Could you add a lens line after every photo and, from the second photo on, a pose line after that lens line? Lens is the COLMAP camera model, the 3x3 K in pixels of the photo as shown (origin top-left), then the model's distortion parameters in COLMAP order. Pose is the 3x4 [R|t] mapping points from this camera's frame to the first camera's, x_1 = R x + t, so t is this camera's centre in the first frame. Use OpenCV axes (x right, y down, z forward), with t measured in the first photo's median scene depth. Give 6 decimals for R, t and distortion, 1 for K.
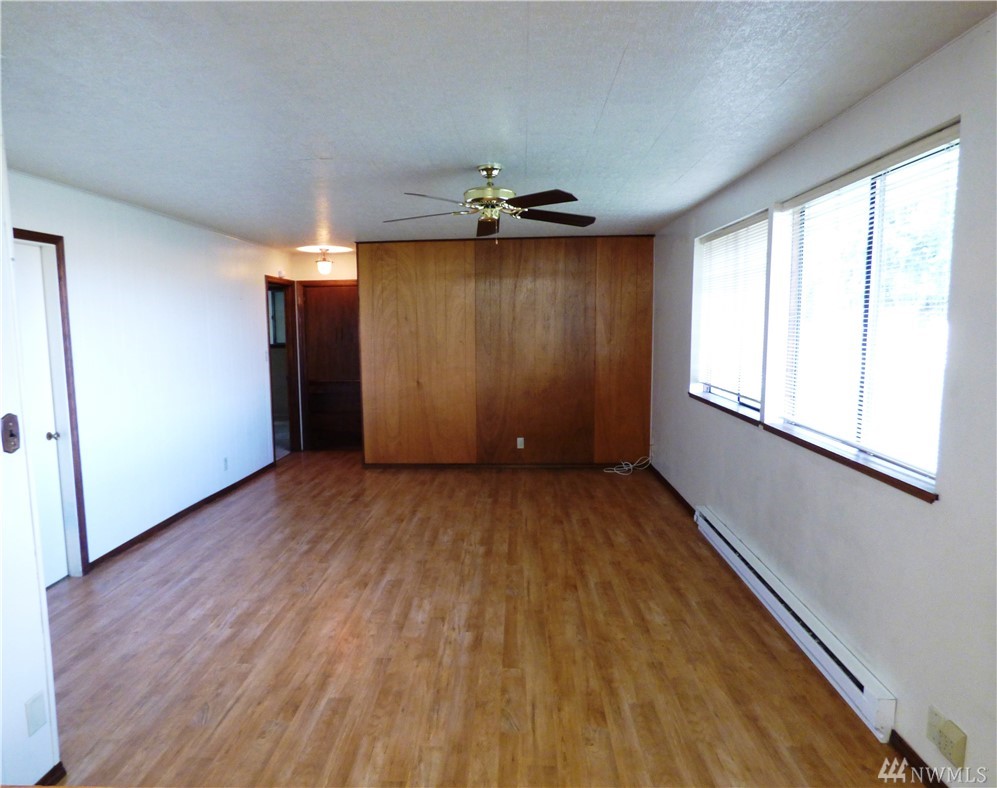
lens RADIAL K [[639.8, 0, 498.5], [0, 639.8, 394.0], [0, 0, 1]] dist [0.041116, 0.000229]
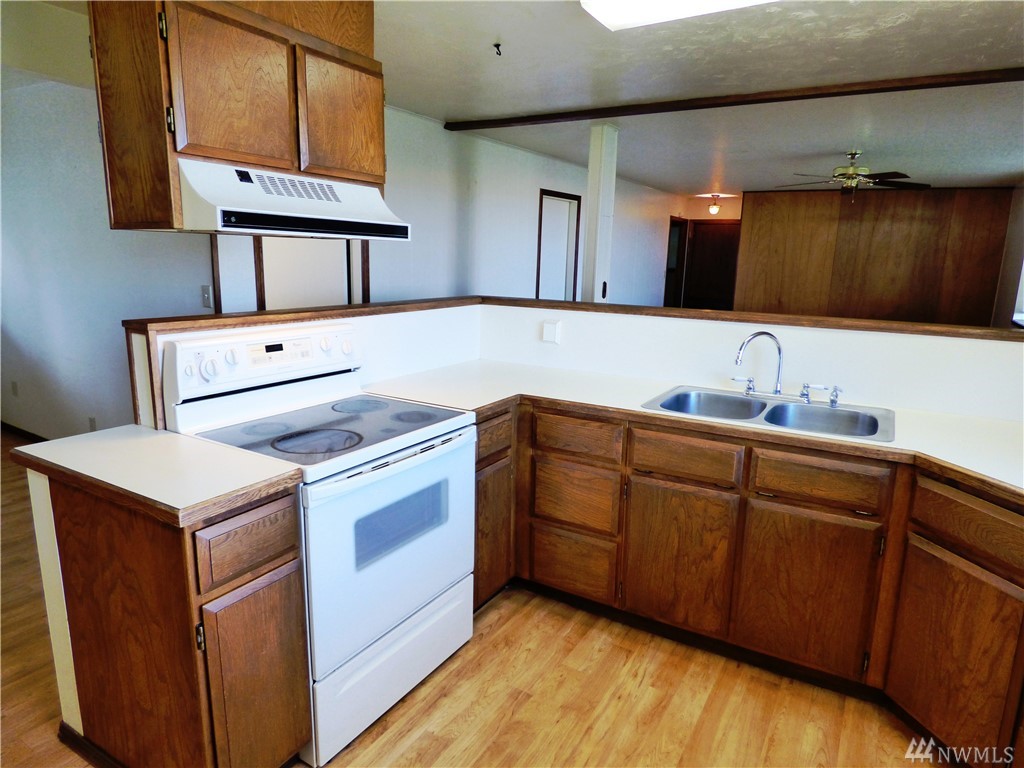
lens RADIAL K [[637.6, 0, 512.0], [0, 637.6, 384.0], [0, 0, 1]] dist [-0.035109, -0.000794]
pose [[0.870898, 0.133493, -0.472987, 0.032383], [-0.089727, 0.989417, 0.114035, 0.051118], [0.483204, -0.056873, 0.873659, -0.401578]]
